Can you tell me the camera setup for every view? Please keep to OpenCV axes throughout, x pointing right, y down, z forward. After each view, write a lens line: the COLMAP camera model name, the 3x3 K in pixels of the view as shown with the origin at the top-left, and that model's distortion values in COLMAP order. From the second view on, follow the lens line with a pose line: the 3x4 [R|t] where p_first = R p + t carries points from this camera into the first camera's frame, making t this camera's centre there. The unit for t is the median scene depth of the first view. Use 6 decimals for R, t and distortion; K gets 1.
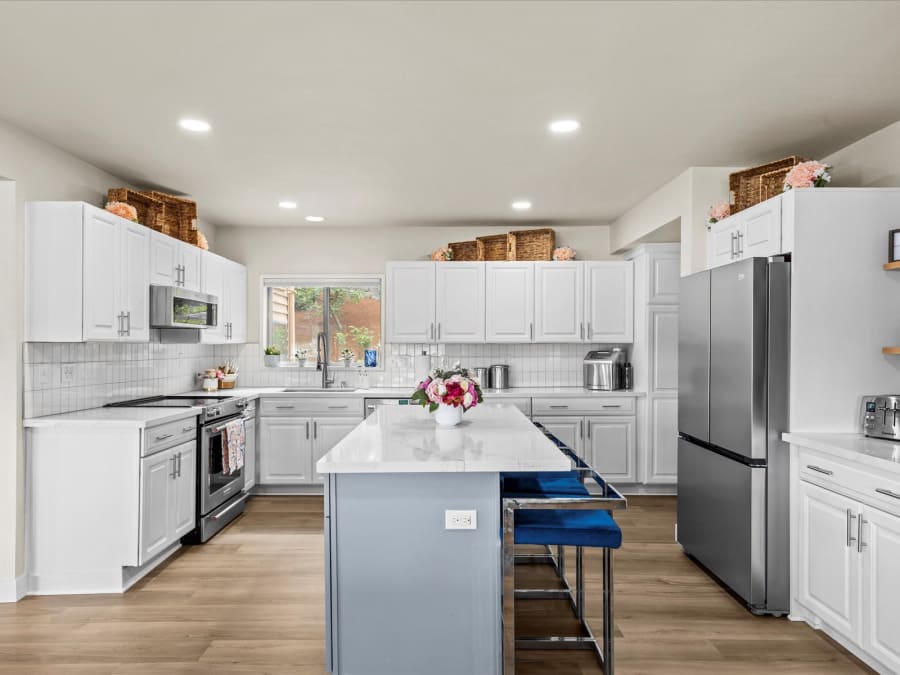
lens RADIAL K [[581.5, 0, 442.9], [0, 581.5, 344.3], [0, 0, 1]] dist [0.018746, -0.003474]
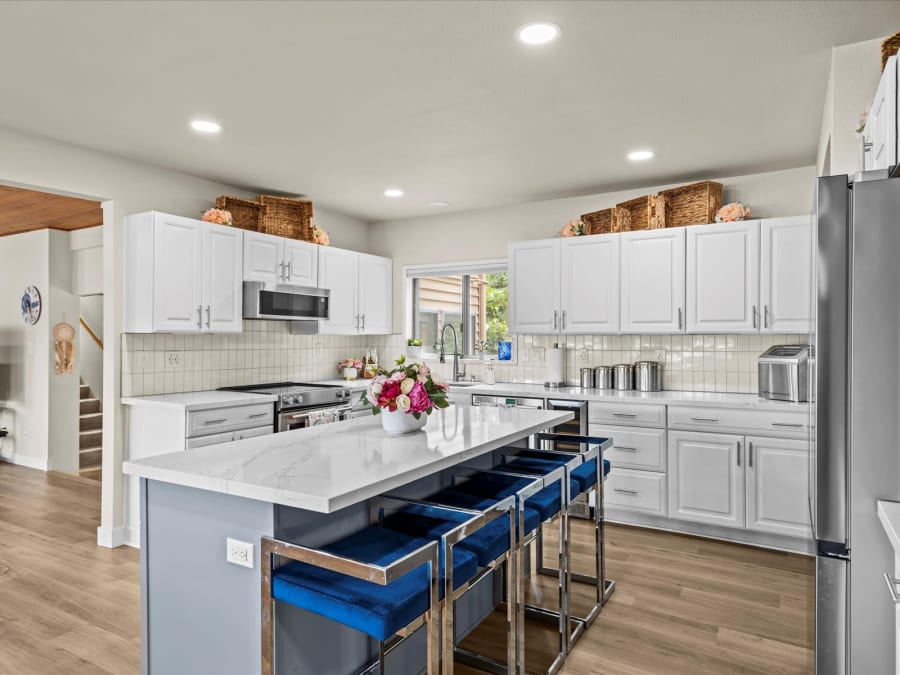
lens RADIAL K [[581.5, 0, 446.6], [0, 581.5, 334.0], [0, 0, 1]] dist [0.018746, -0.003474]
pose [[0.859774, -0.000534, -0.510674, 0.286965], [-0.000819, 0.999997, -0.002425, 0.000152], [0.510674, 0.002503, 0.859771, 0.187862]]
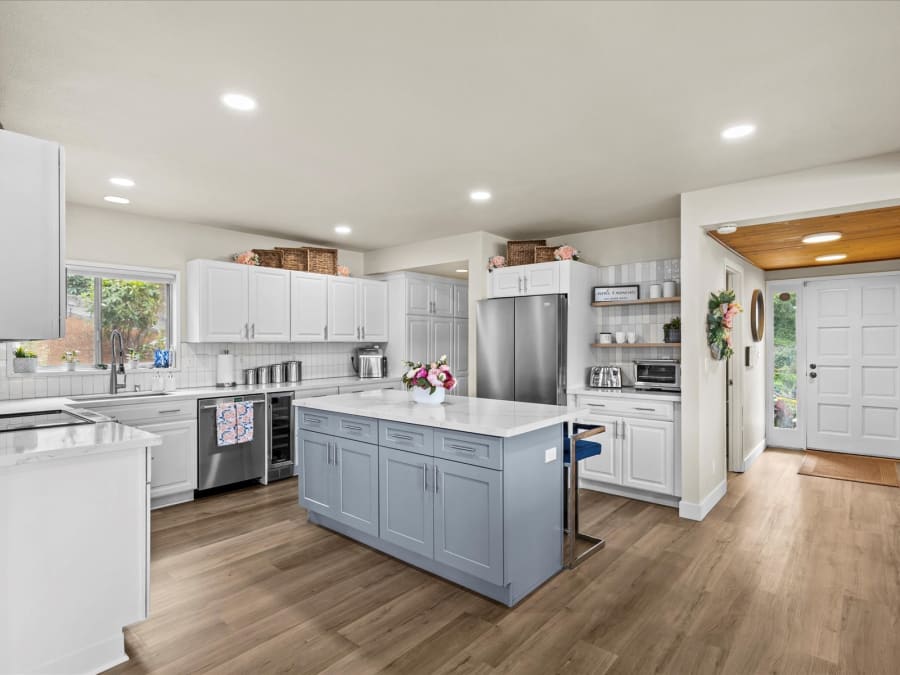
lens RADIAL K [[482.4, 0, 453.0], [0, 482.4, 339.8], [0, 0, 1]] dist [0.002590, 0.000279]
pose [[0.641107, 0.005005, 0.767435, -0.458951], [0.004456, 0.999938, -0.010244, 0.004426], [-0.767439, 0.009987, 0.641045, 0.159311]]
